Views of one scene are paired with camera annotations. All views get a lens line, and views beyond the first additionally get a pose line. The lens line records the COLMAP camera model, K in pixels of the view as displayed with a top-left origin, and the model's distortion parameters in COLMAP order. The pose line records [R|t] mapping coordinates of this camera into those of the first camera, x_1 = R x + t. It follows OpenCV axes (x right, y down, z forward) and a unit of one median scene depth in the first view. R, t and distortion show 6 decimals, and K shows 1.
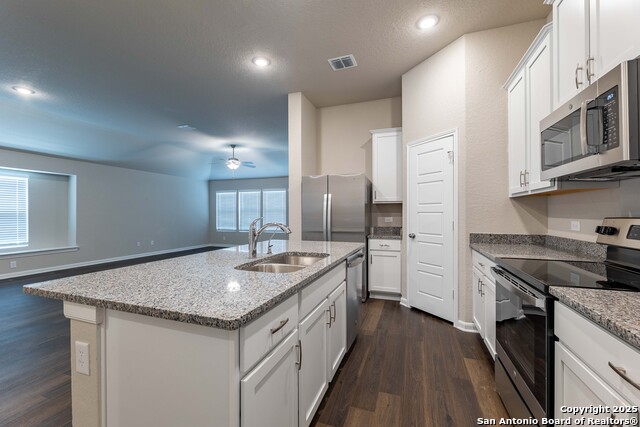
lens RADIAL K [[274.5, 0, 324.6], [0, 274.5, 212.3], [0, 0, 1]] dist [0.000767, -0.000171]
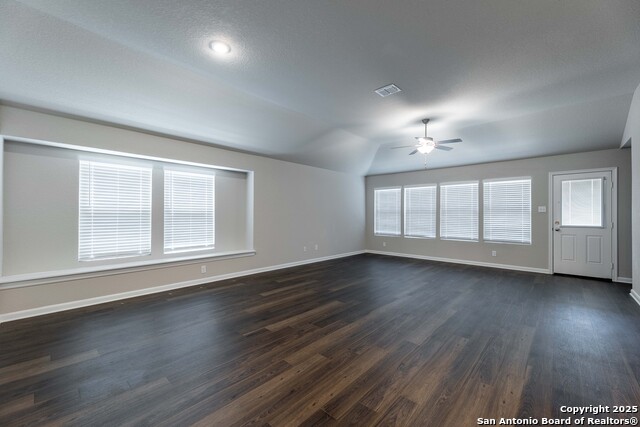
lens RADIAL K [[257.4, 0, 315.7], [0, 257.4, 214.8], [0, 0, 1]] dist [0.002014, -0.000010]
pose [[0.920812, 0.003518, -0.389991, -0.264893], [-0.001661, 0.999986, 0.005099, 0.001748], [0.390004, -0.004047, 0.920804, 0.206823]]
